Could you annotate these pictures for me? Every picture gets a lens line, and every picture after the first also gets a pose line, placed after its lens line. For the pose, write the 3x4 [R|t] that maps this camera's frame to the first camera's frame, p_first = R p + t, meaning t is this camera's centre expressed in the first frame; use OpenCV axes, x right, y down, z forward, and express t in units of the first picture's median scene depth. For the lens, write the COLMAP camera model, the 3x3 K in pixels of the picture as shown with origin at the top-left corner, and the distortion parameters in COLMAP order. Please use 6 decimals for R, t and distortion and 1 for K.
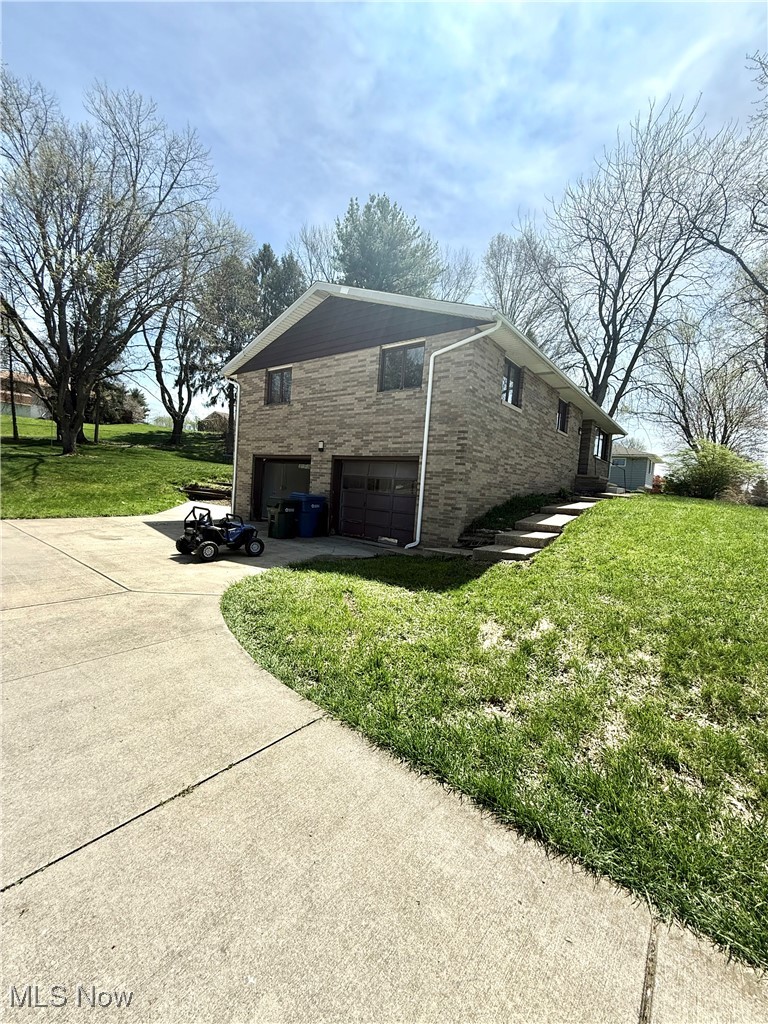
lens RADIAL K [[406.9, 0, 383.2], [0, 406.9, 511.7], [0, 0, 1]] dist [-0.003971, -0.000330]
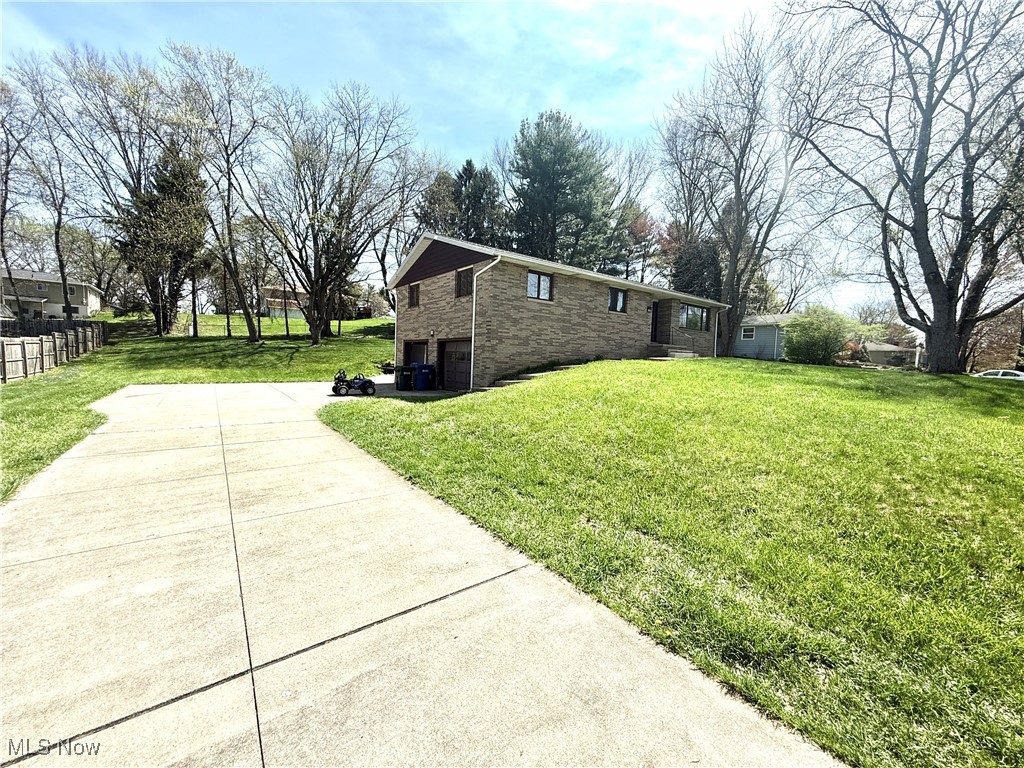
lens RADIAL K [[406.9, 0, 513.5], [0, 406.9, 382.9], [0, 0, 1]] dist [-0.003971, -0.000330]
pose [[0.968691, -0.019304, -0.247516, 0.460251], [0.014167, 0.999646, -0.022518, 0.060560], [0.247863, 0.018306, 0.968622, -0.377970]]
